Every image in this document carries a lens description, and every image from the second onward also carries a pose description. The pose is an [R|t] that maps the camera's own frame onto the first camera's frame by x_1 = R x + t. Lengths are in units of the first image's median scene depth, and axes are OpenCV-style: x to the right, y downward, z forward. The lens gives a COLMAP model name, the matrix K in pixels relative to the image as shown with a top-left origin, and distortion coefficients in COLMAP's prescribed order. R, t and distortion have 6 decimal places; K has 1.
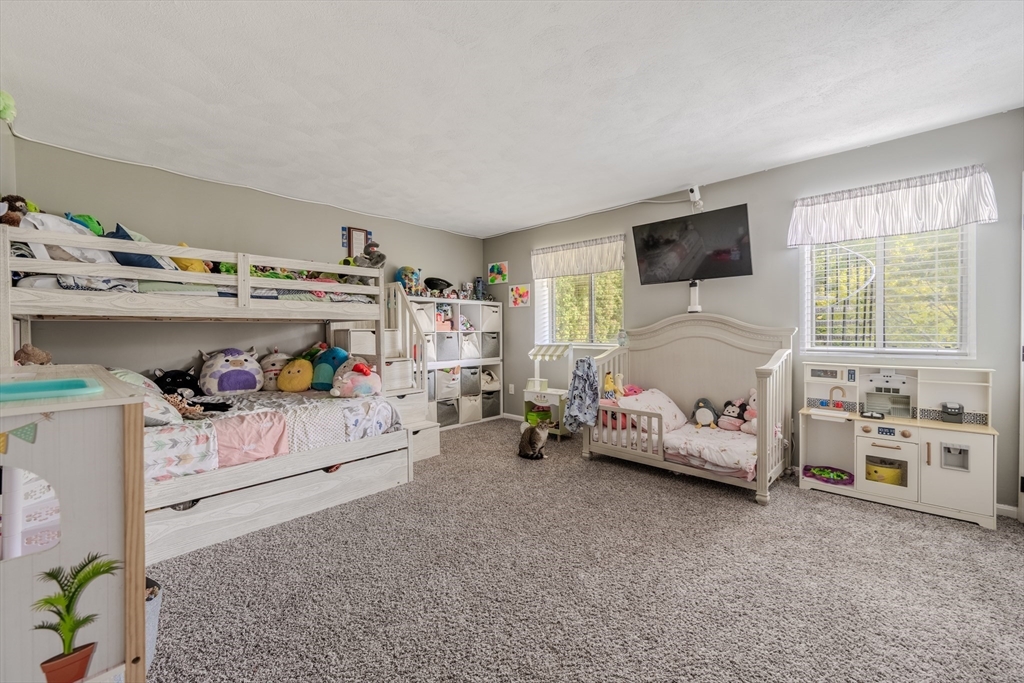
lens RADIAL K [[404.3, 0, 504.5], [0, 404.3, 335.0], [0, 0, 1]] dist [0.003804, -0.002137]
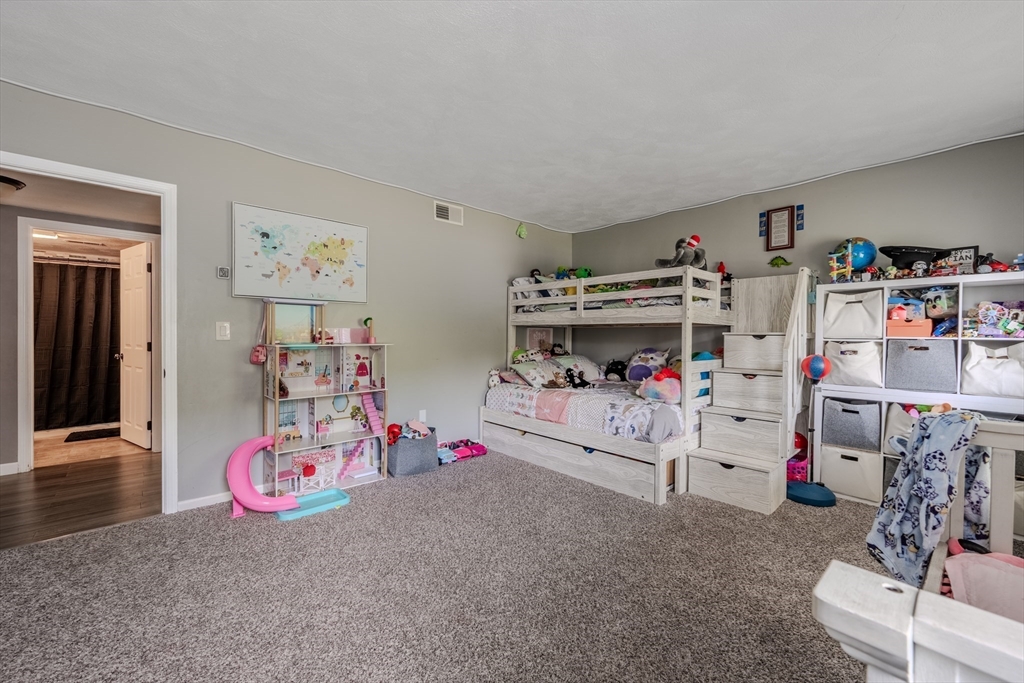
lens RADIAL K [[404.3, 0, 508.6], [0, 404.3, 335.3], [0, 0, 1]] dist [0.003804, -0.002137]
pose [[-0.054188, 0.007310, -0.998504, 0.674620], [-0.019183, 0.999781, 0.008360, -0.009395], [0.998346, 0.019607, -0.054036, 0.723506]]
